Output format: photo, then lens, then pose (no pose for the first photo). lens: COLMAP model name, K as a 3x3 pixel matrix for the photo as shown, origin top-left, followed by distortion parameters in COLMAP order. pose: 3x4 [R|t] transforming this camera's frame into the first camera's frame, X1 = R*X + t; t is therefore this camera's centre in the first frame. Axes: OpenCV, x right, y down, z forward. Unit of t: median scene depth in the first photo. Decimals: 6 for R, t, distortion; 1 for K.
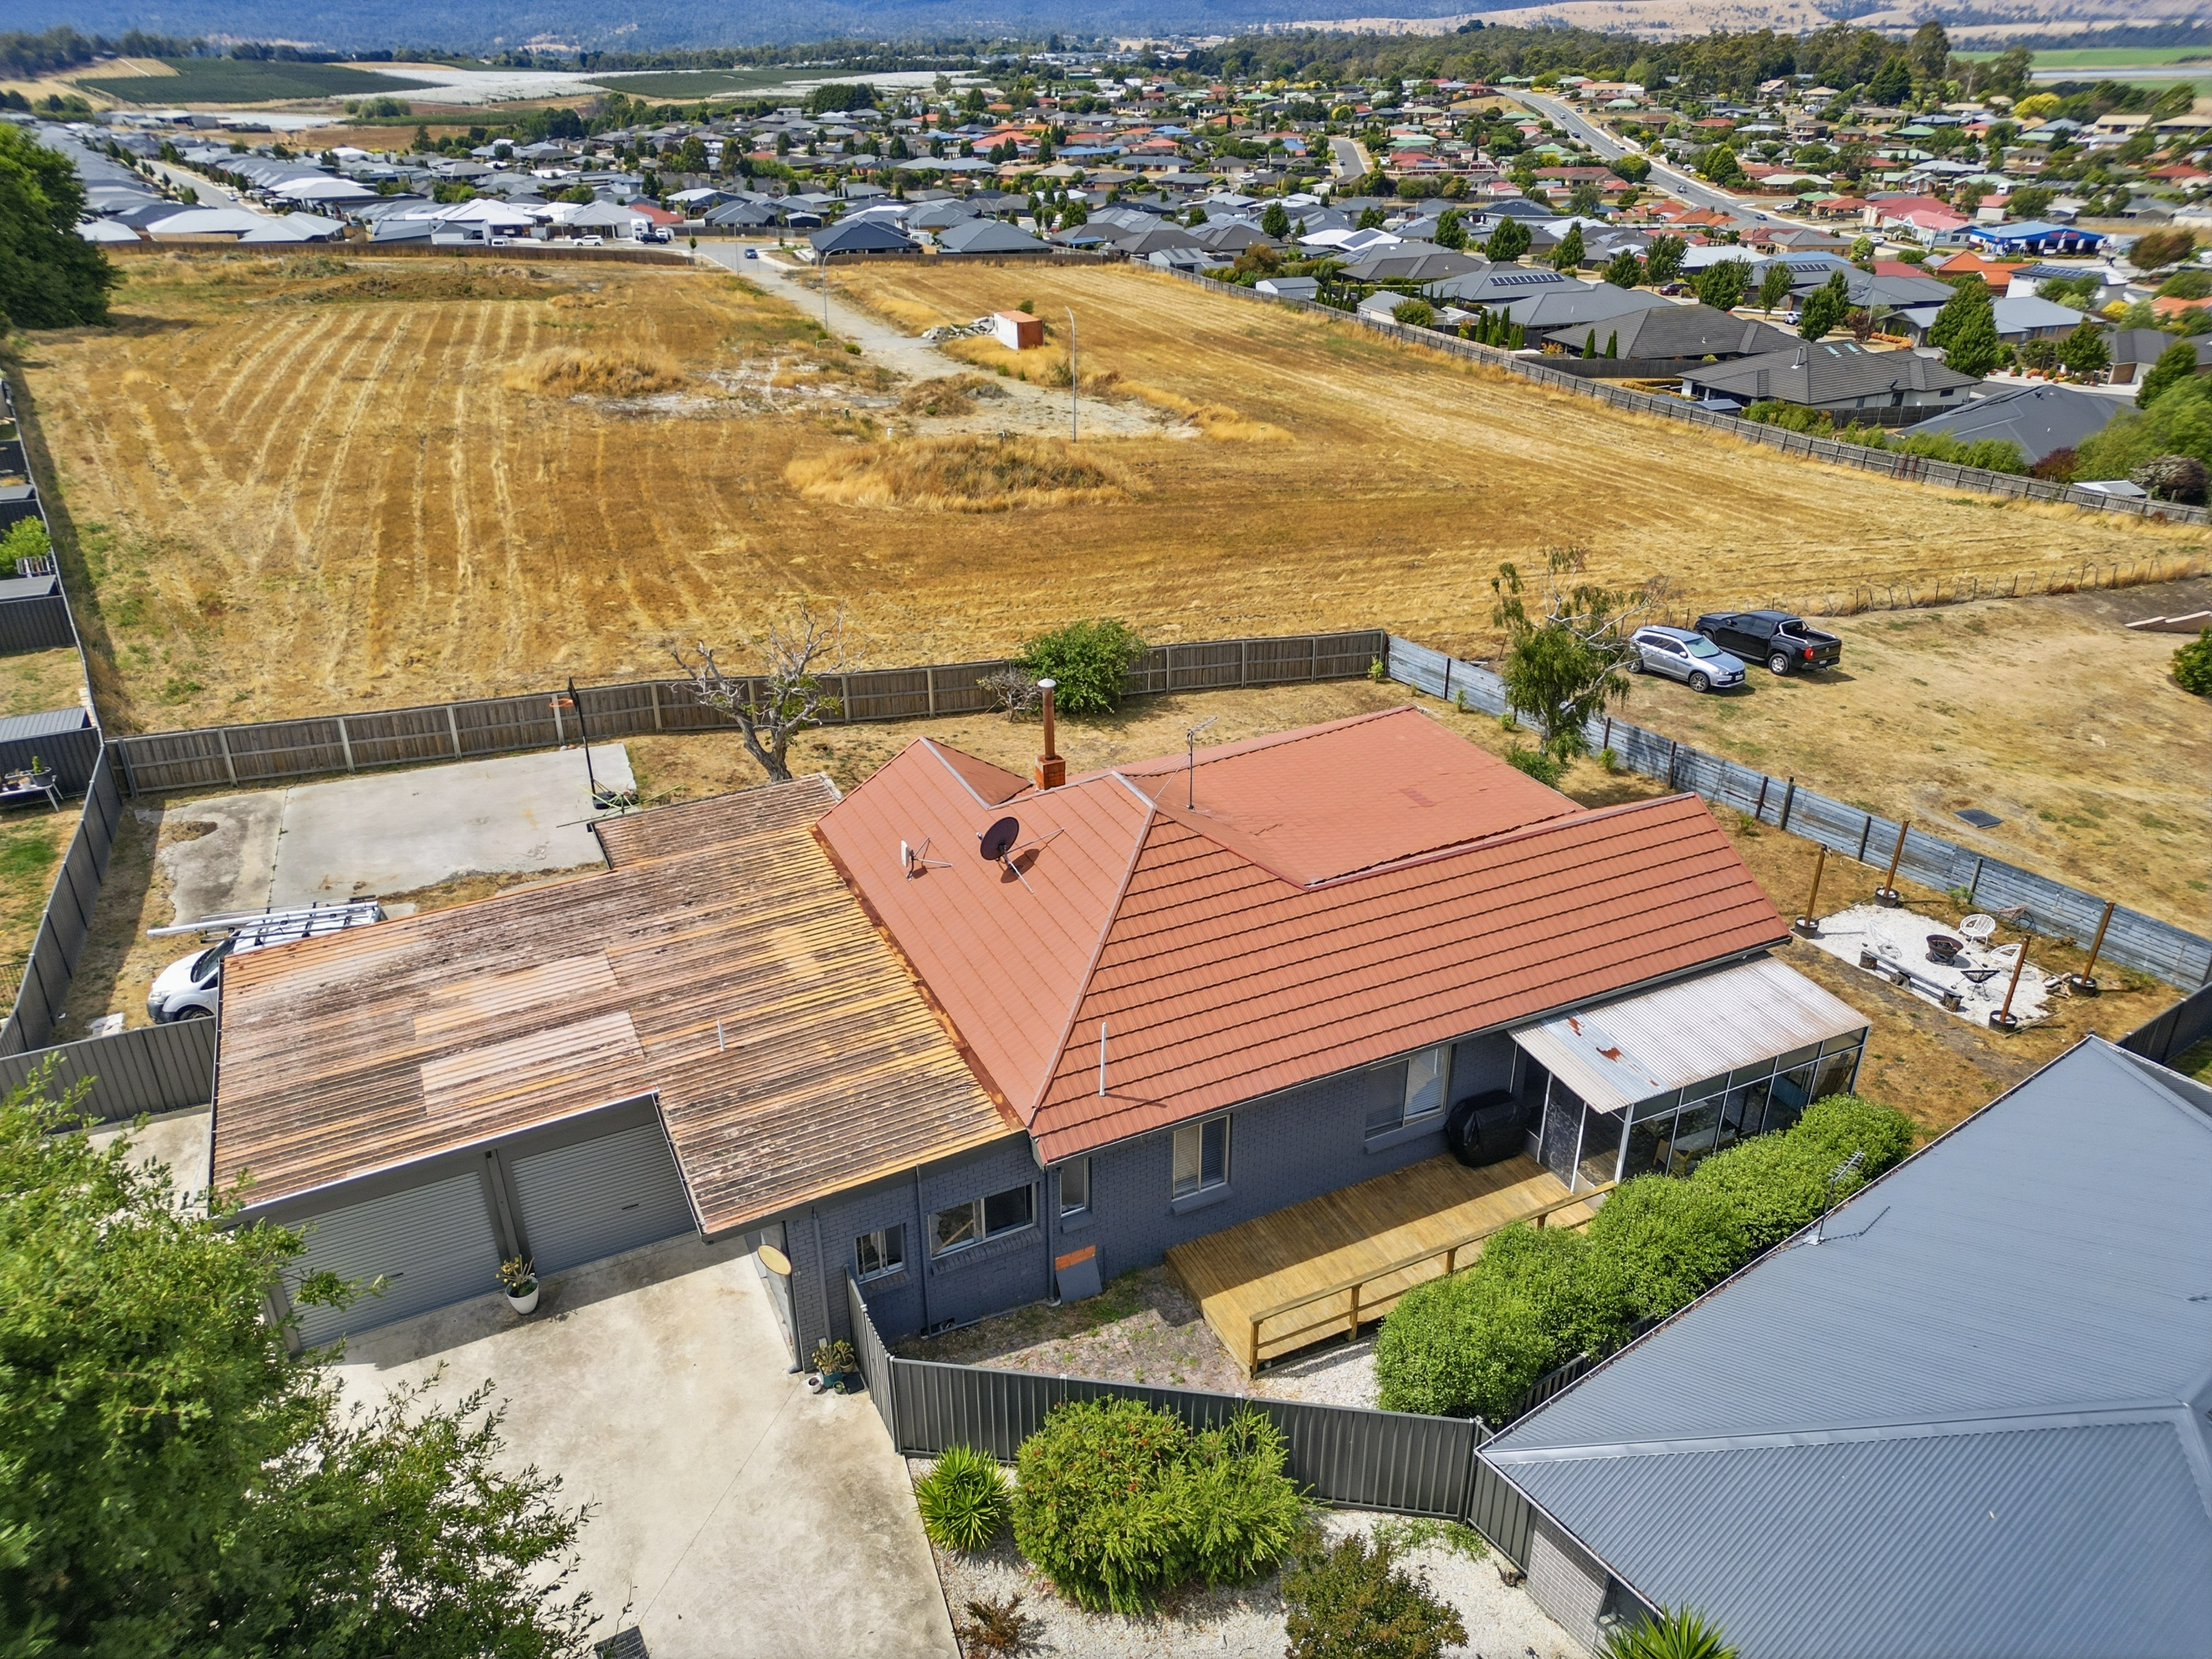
lens RADIAL K [[1578.0, 0, 1106.0], [0, 1578.0, 829.5], [0, 0, 1]] dist [0.038525, -0.009161]
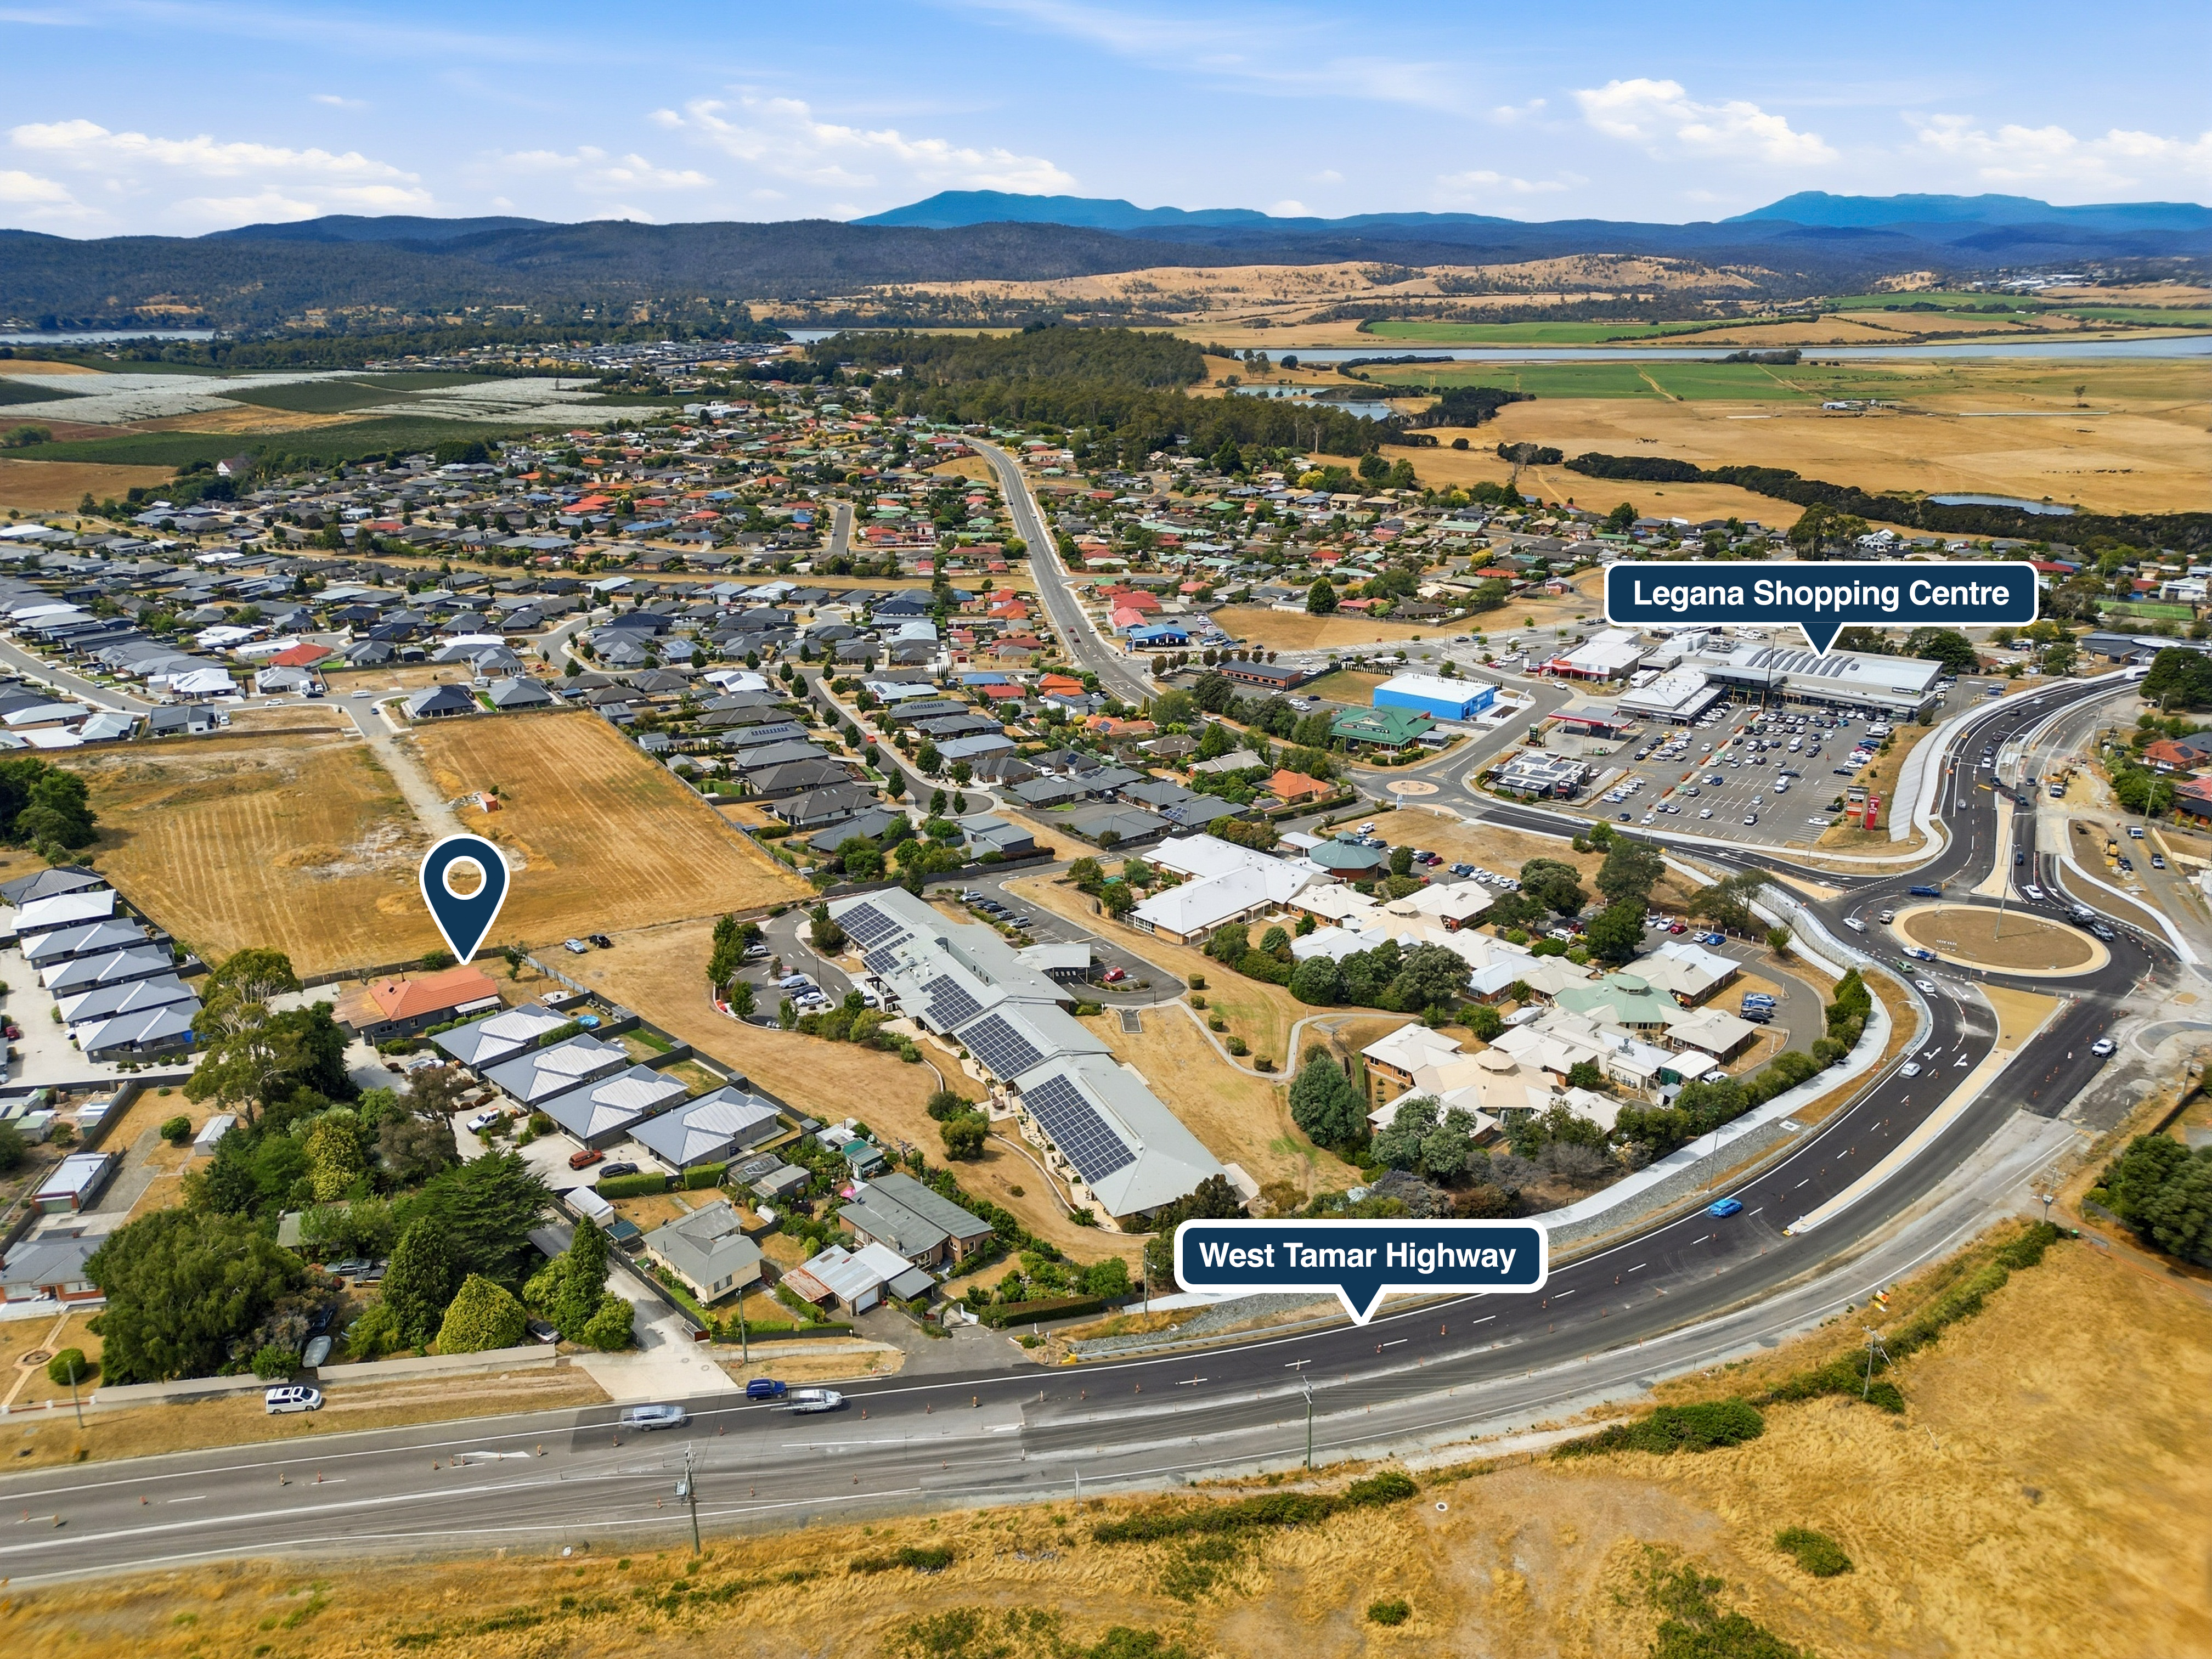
lens RADIAL K [[1567.2, 0, 1109.0], [0, 1567.2, 822.5], [0, 0, 1]] dist [0.094479, -0.097860]
pose [[0.978585, -0.064482, 0.195481, 0.096173], [0.088555, 0.989174, -0.117020, 0.021123], [-0.185819, 0.131825, 0.973701, -0.375094]]
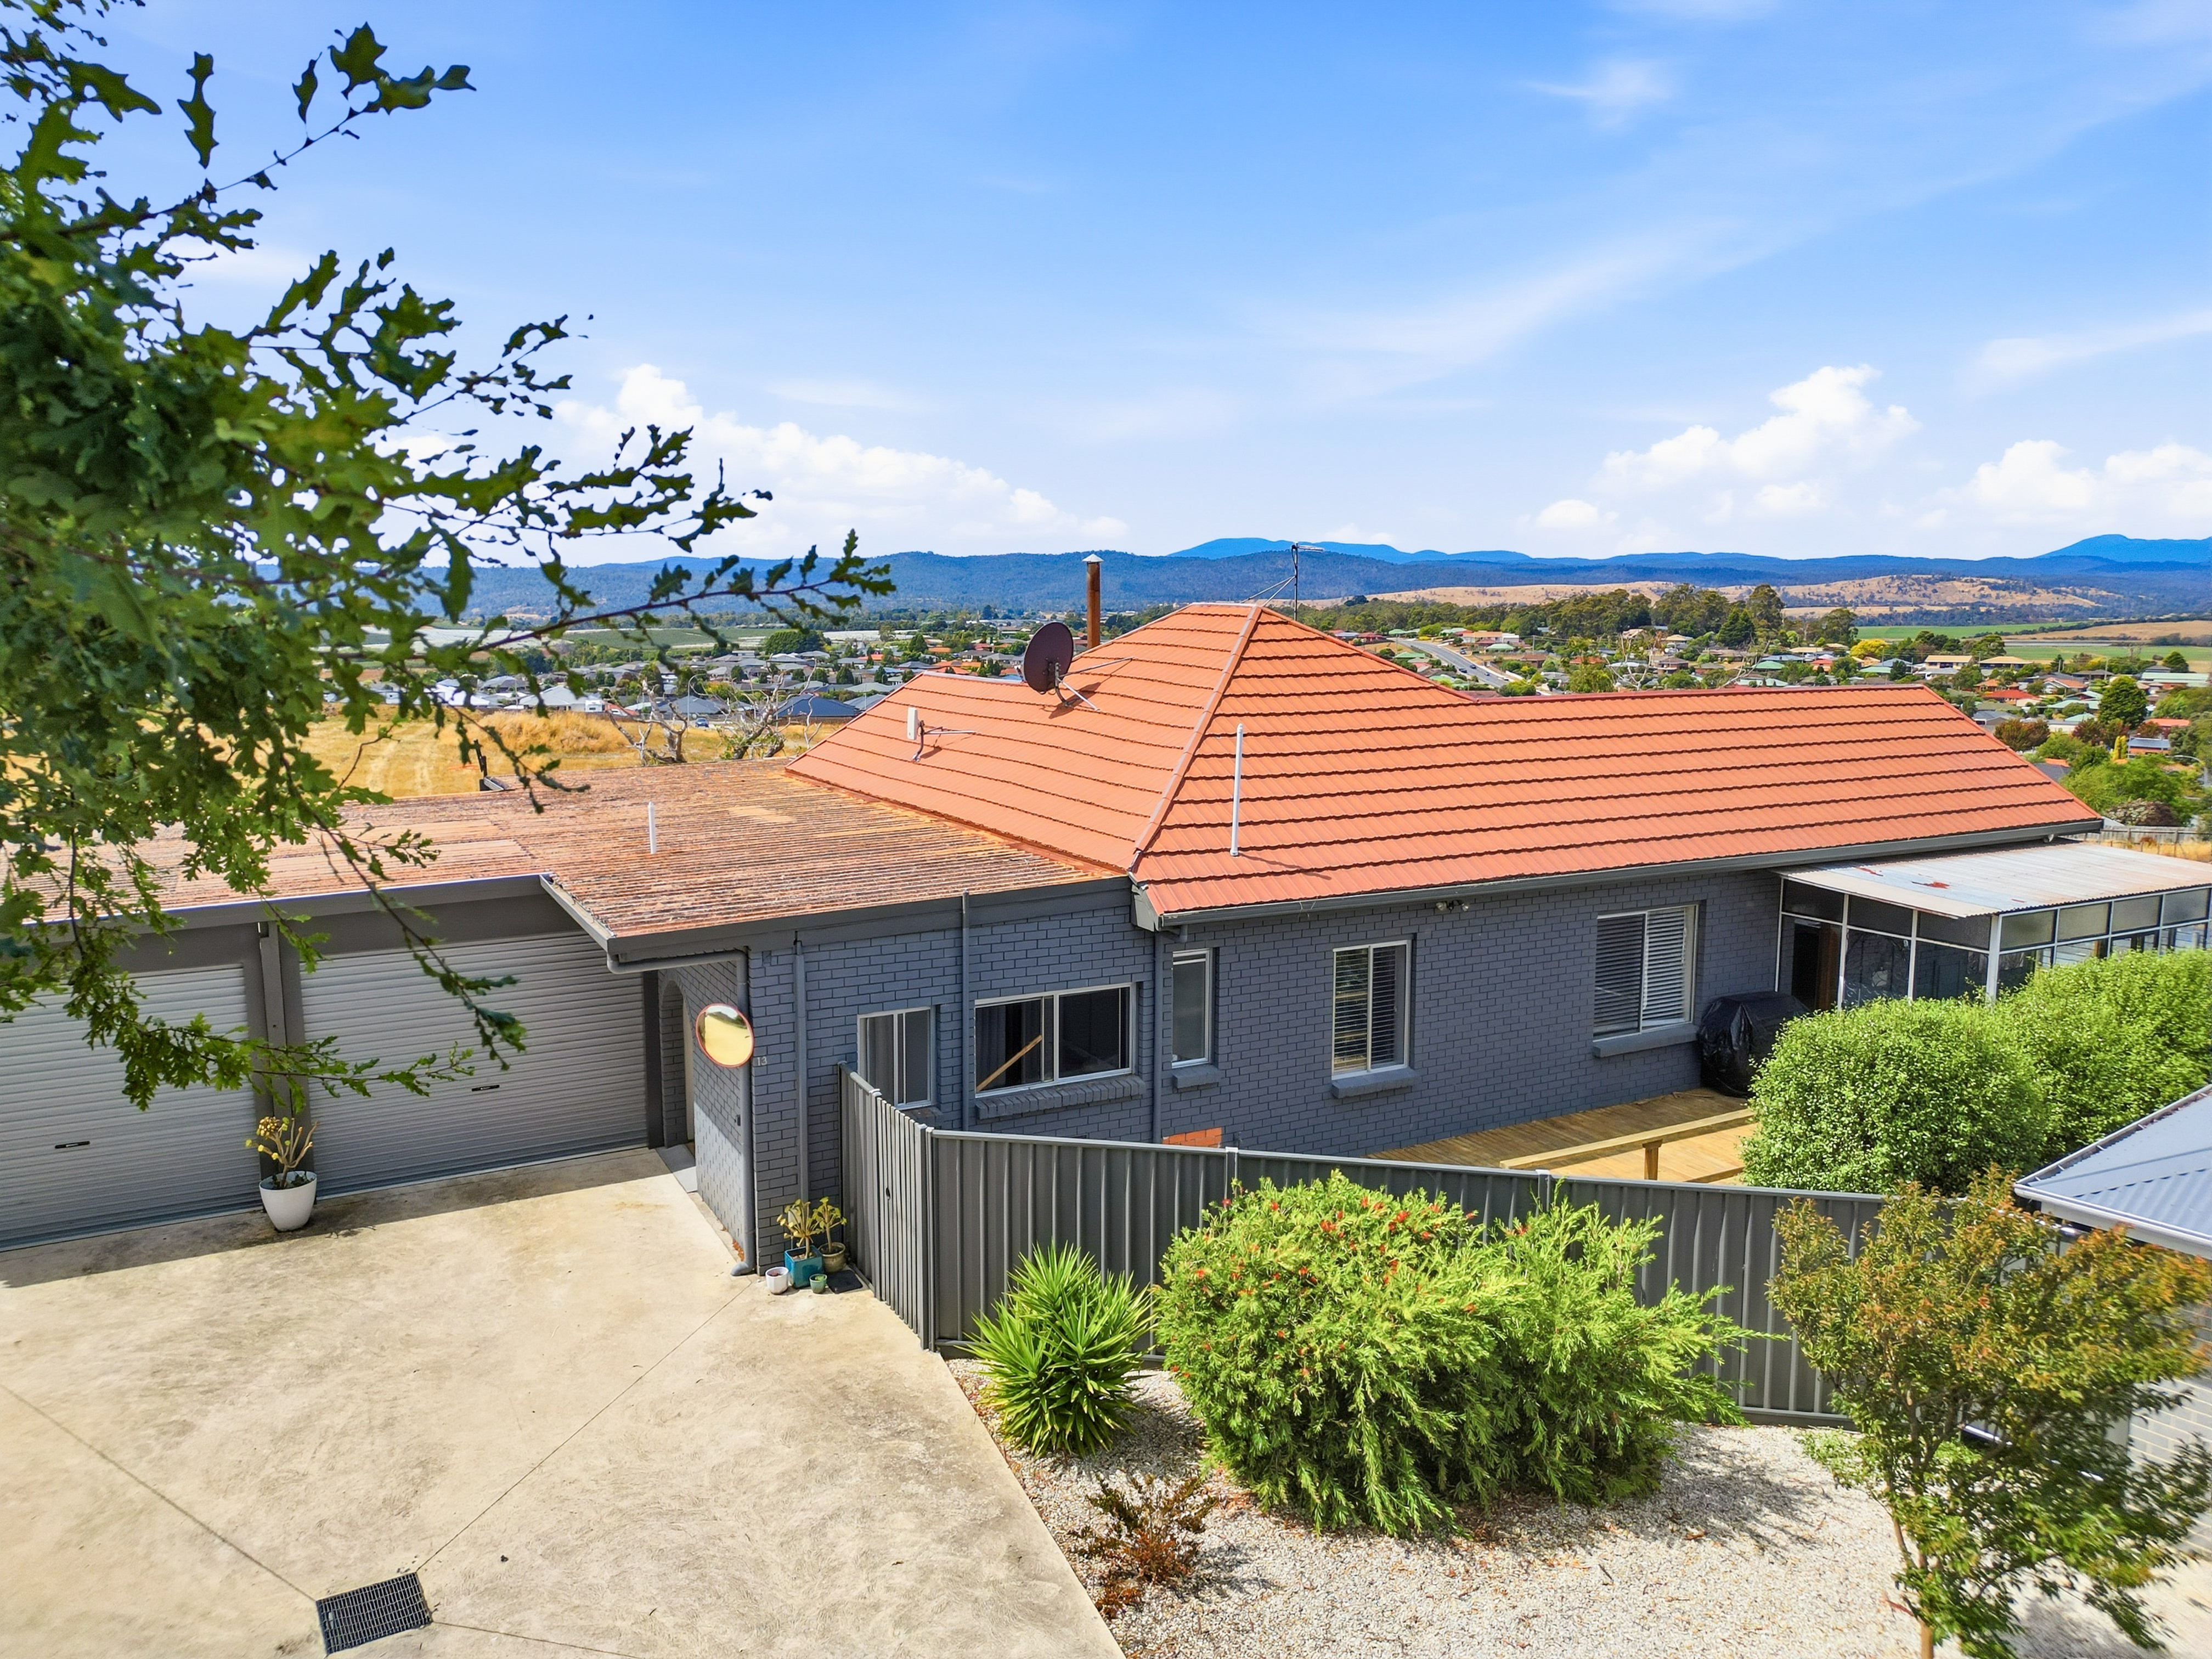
lens RADIAL K [[1567.2, 0, 1109.0], [0, 1567.2, 822.5], [0, 0, 1]] dist [0.094479, -0.097860]
pose [[0.998831, -0.002012, 0.048301, -0.003466], [0.017559, 0.945996, -0.323702, 0.014706], [-0.045041, 0.324172, 0.944925, 0.015037]]
